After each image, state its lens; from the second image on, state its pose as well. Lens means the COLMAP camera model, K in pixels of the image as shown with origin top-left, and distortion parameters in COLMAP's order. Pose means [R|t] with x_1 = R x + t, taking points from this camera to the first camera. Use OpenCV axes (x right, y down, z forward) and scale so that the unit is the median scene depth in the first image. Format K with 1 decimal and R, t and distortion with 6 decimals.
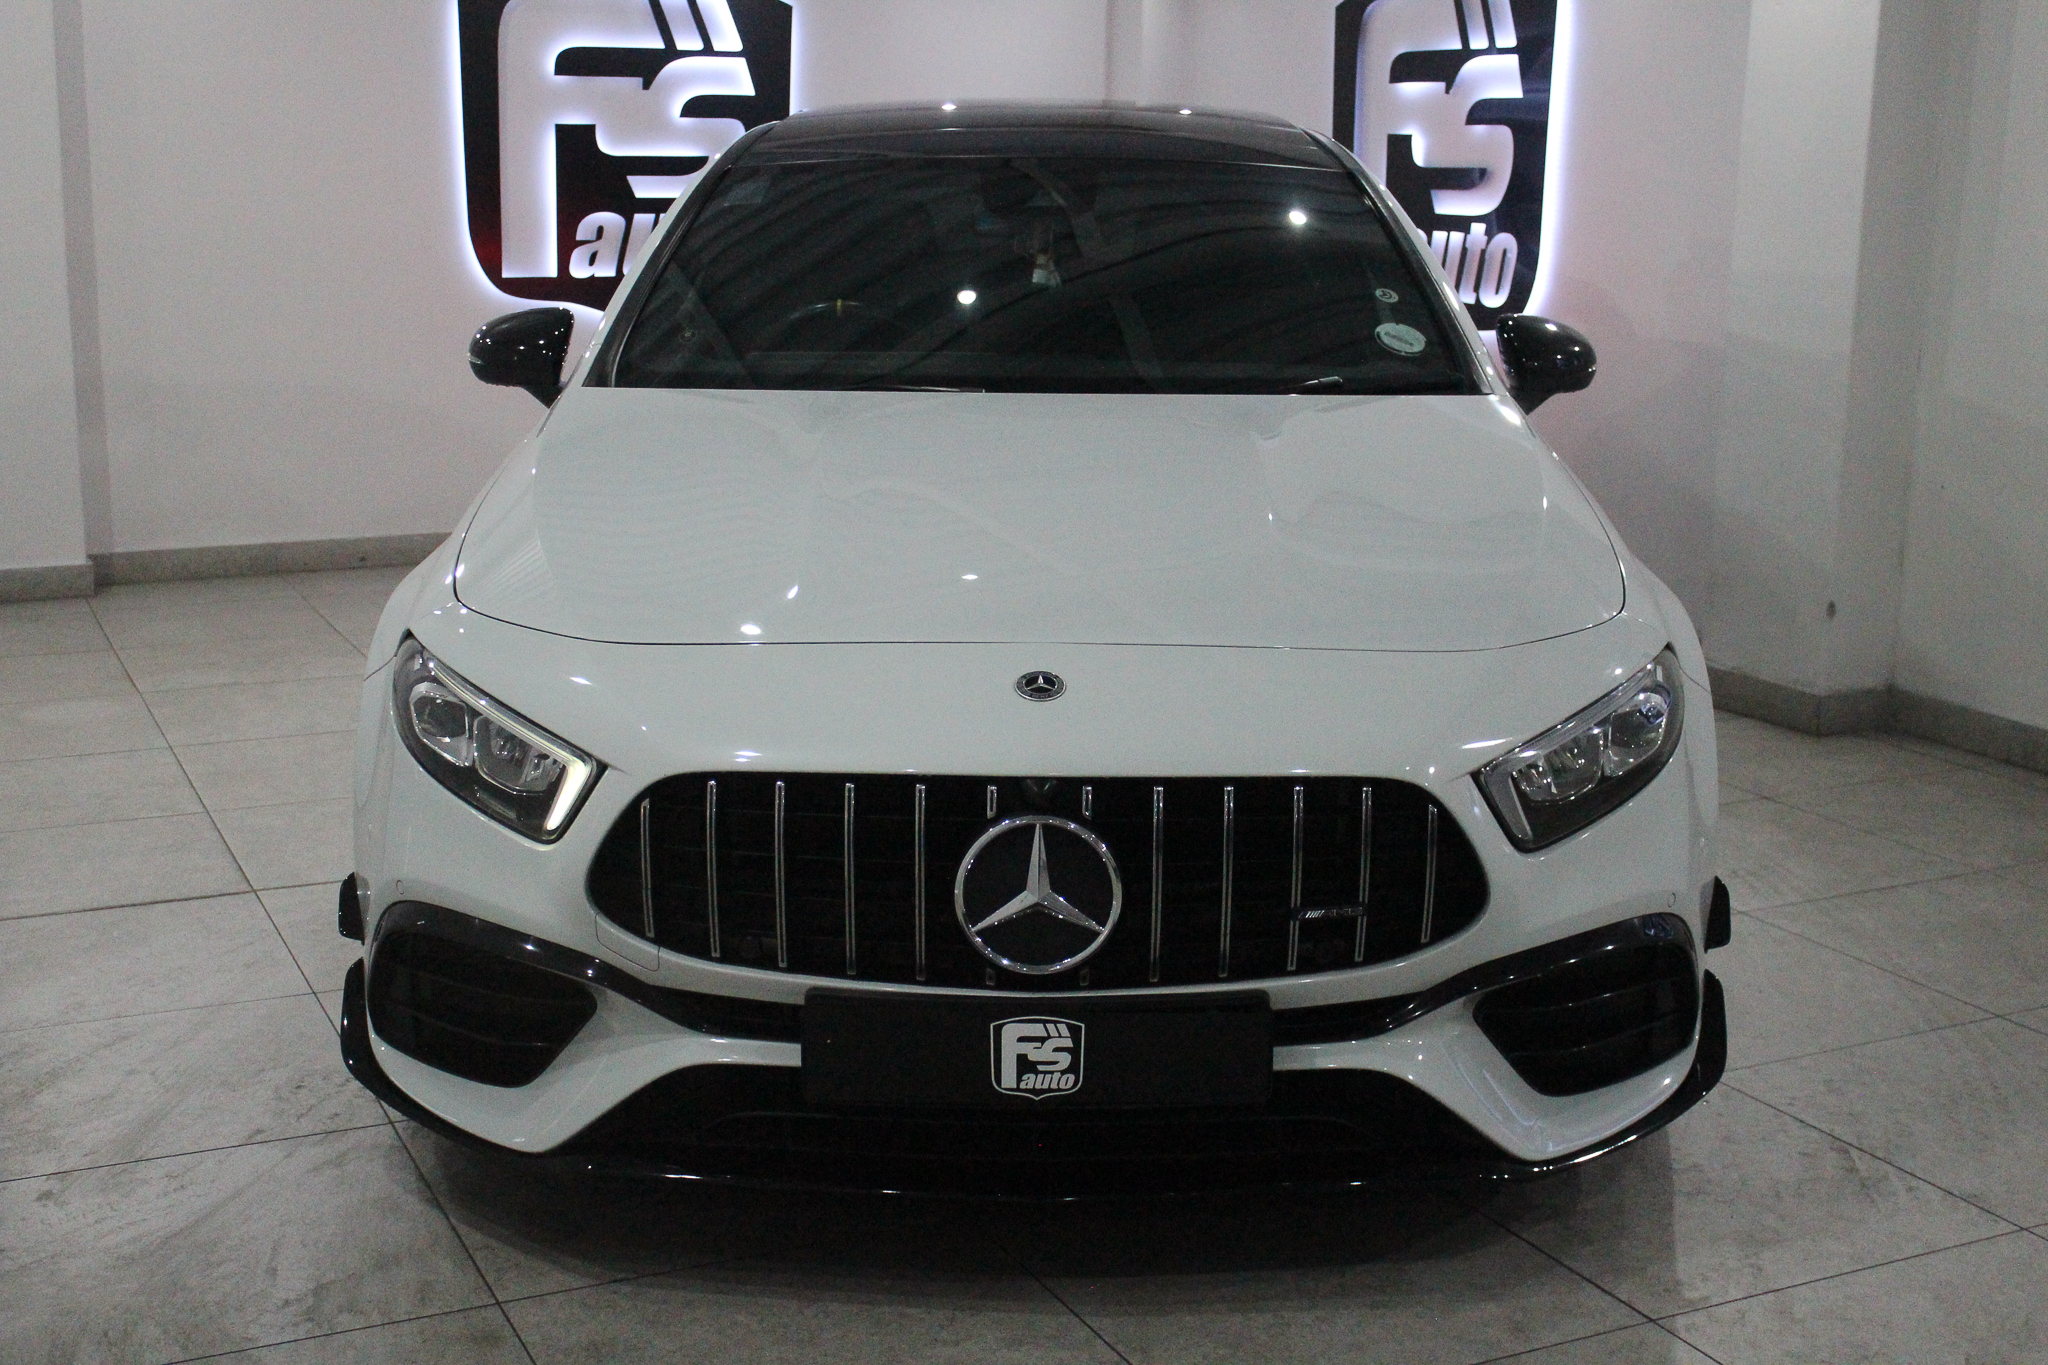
lens RADIAL K [[2543.7, 0, 1024.0], [0, 2543.7, 682.5], [0, 0, 1]] dist [-0.017280, -0.060046]
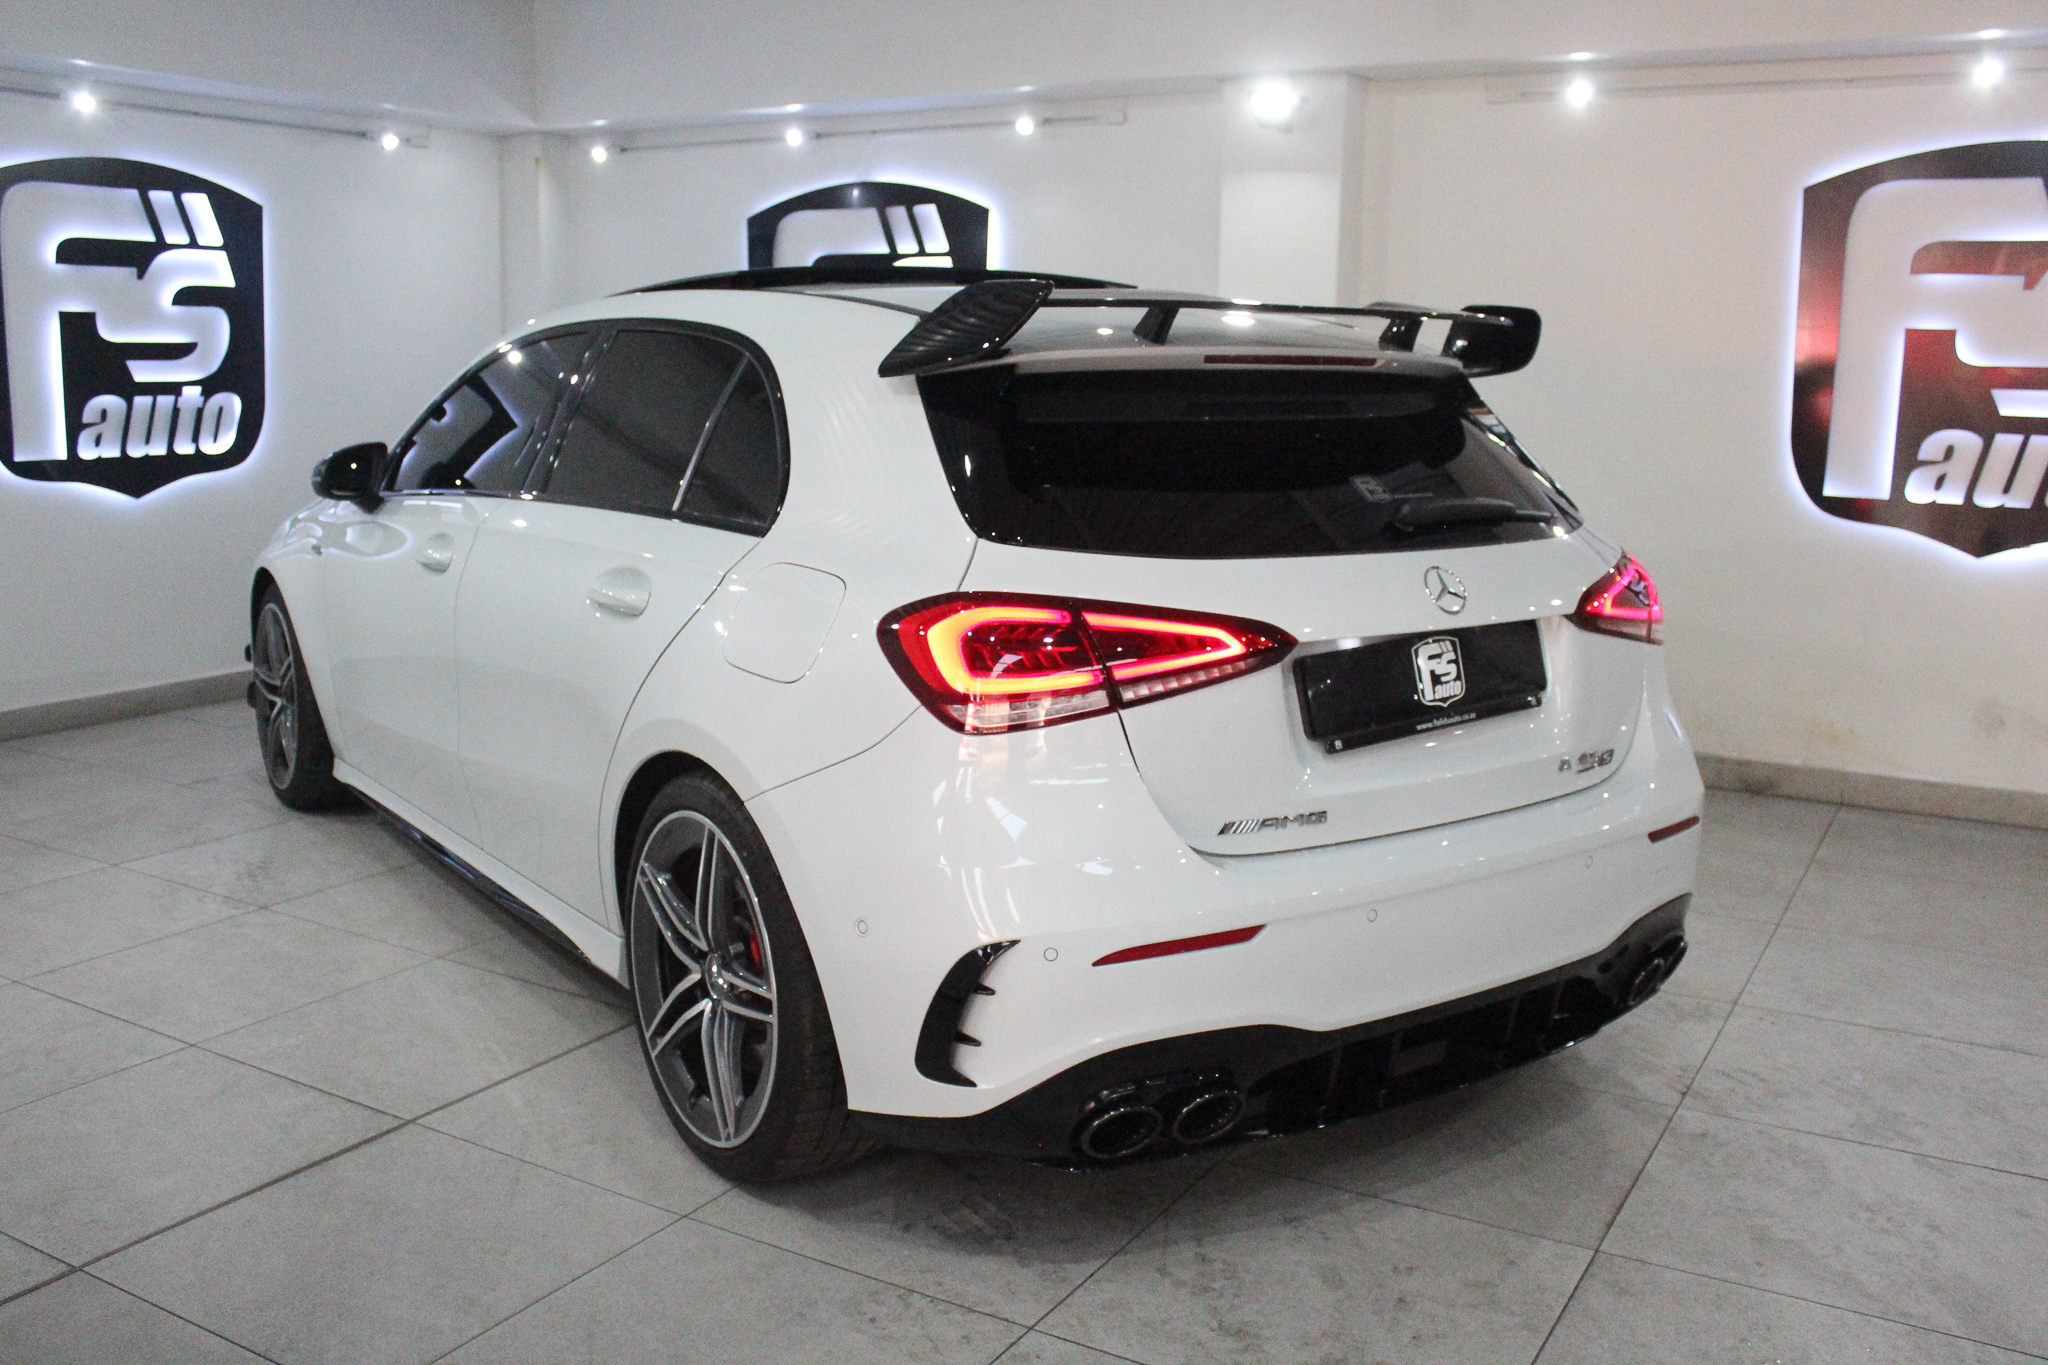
lens RADIAL K [[1816.8, 0, 1024.0], [0, 1816.8, 682.5], [0, 0, 1]] dist [-0.089853, 0.025305]
pose [[0.821542, -0.097711, 0.561713, -0.299266], [0.110611, 0.993802, 0.011098, -0.037439], [-0.559316, 0.053014, 0.827257, 0.210564]]
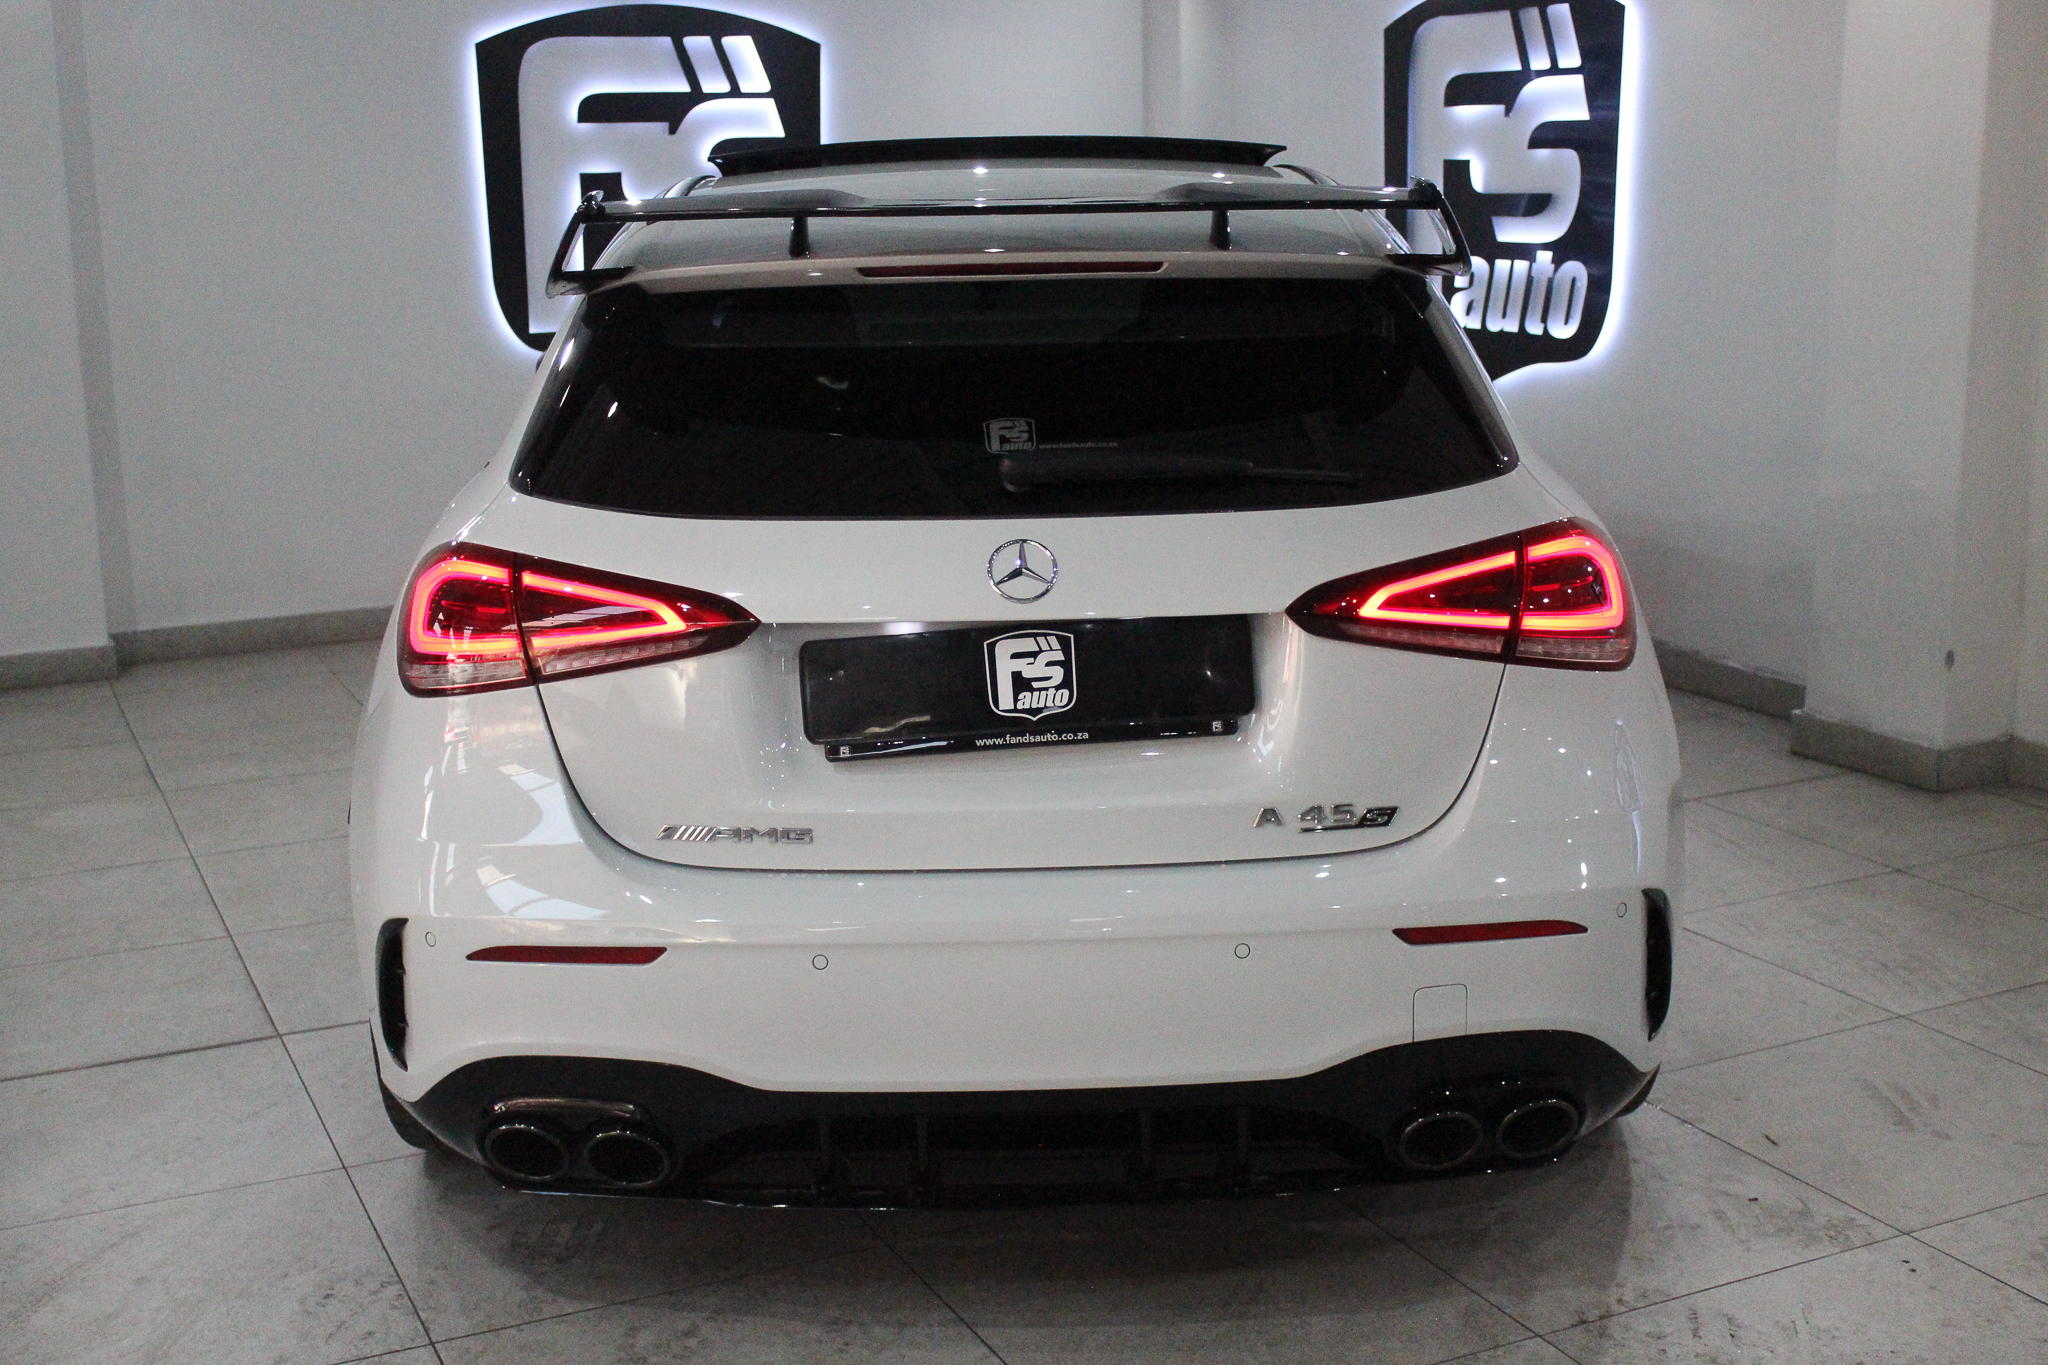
lens RADIAL K [[2445.1, 0, 1024.0], [0, 2445.1, 682.5], [0, 0, 1]] dist [-0.035338, -0.014829]
pose [[0.999591, -0.027715, -0.007083, -0.015222], [0.027738, 0.999610, 0.003204, -0.026018], [0.006992, -0.003399, 0.999970, 0.076602]]
